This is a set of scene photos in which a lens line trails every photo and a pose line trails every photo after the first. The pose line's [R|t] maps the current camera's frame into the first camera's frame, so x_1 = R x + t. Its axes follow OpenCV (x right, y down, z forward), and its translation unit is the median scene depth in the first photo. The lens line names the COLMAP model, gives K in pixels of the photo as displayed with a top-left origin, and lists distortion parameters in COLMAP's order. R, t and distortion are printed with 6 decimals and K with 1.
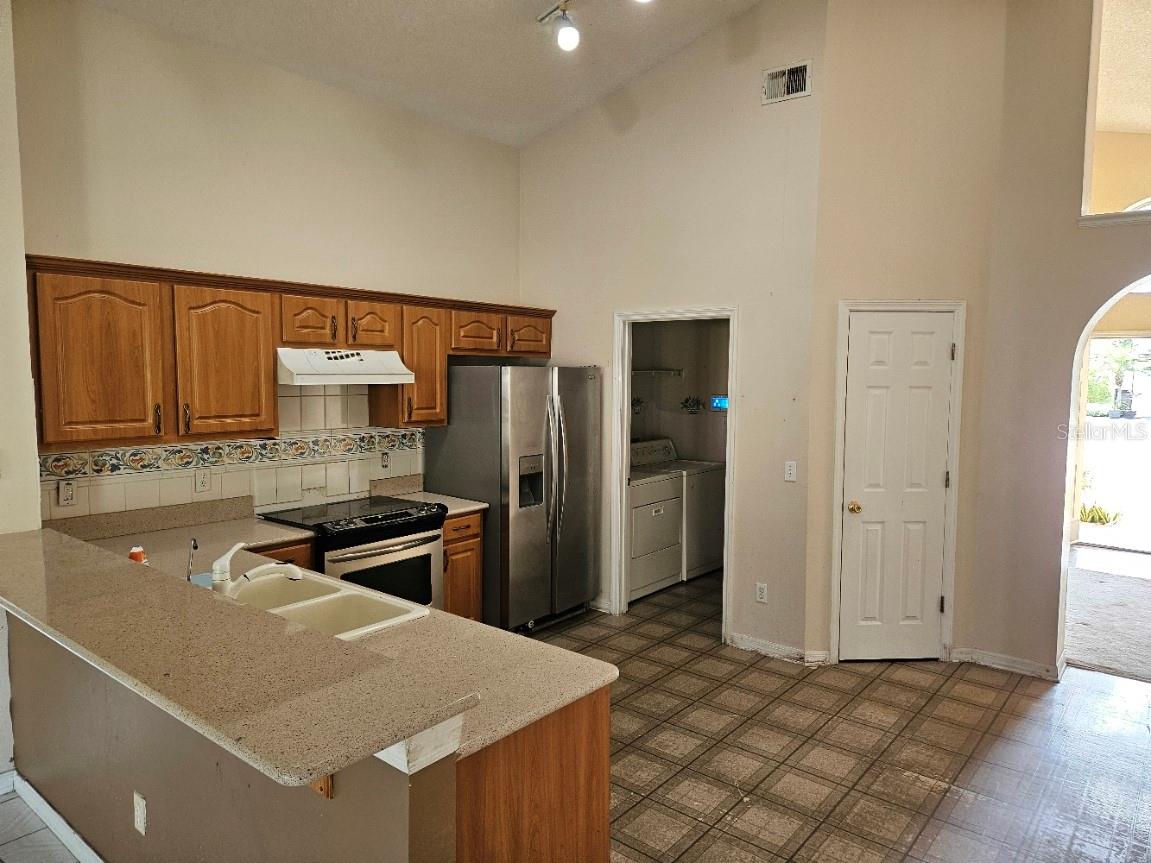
lens RADIAL K [[761.8, 0, 575.5], [0, 761.8, 431.5], [0, 0, 1]] dist [0.037162, -0.000889]
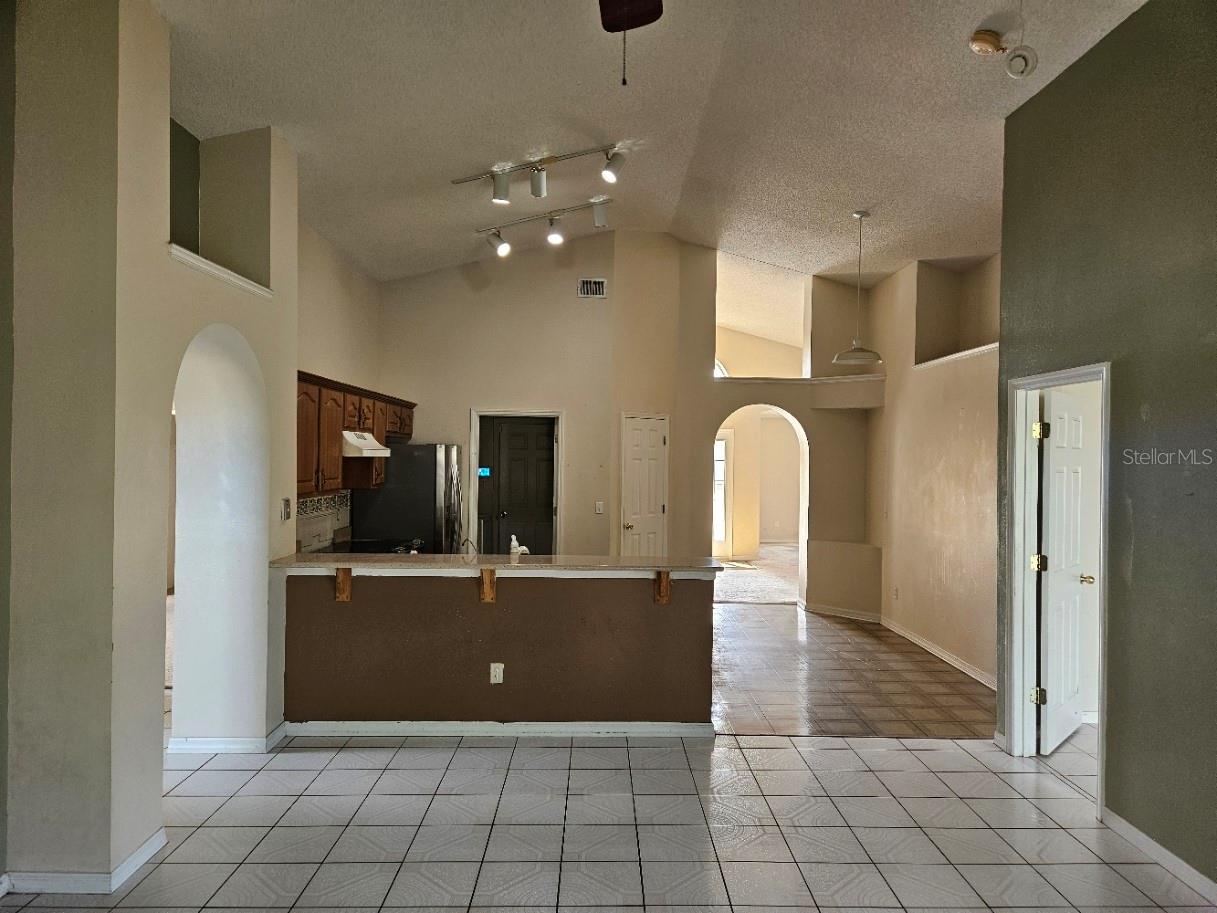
lens RADIAL K [[810.4, 0, 608.5], [0, 810.4, 456.5], [0, 0, 1]] dist [0.138878, -0.127065]
pose [[0.766559, 0.002245, 0.642169, -0.912932], [0.041772, 0.997702, -0.053352, 0.036730], [-0.640813, 0.067722, 0.764704, -0.439799]]
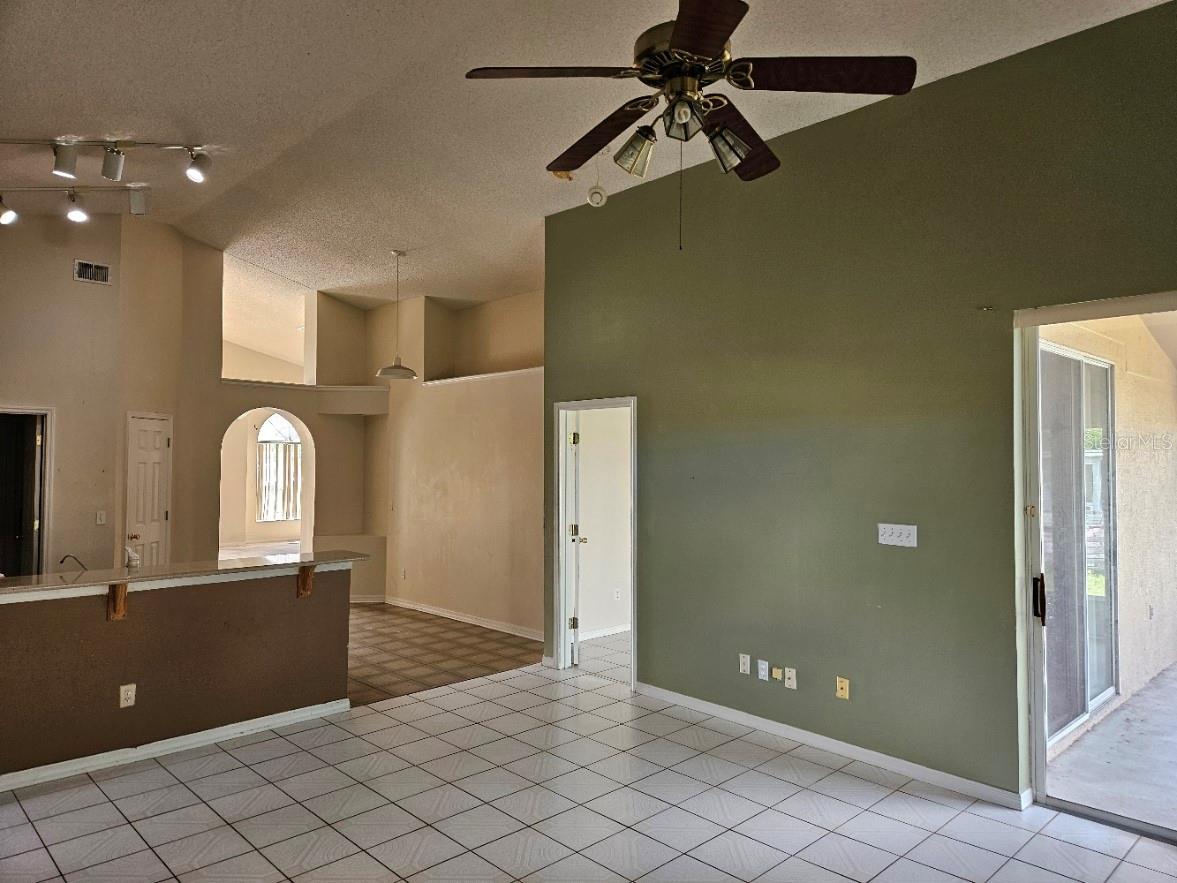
lens RADIAL K [[796.9, 0, 588.5], [0, 796.9, 441.5], [0, 0, 1]] dist [0.005252, 0.000263]
pose [[0.118454, 0.017601, 0.992804, -1.249538], [0.074095, 0.996899, -0.026514, 0.015809], [-0.990191, 0.076703, 0.116783, -0.183275]]
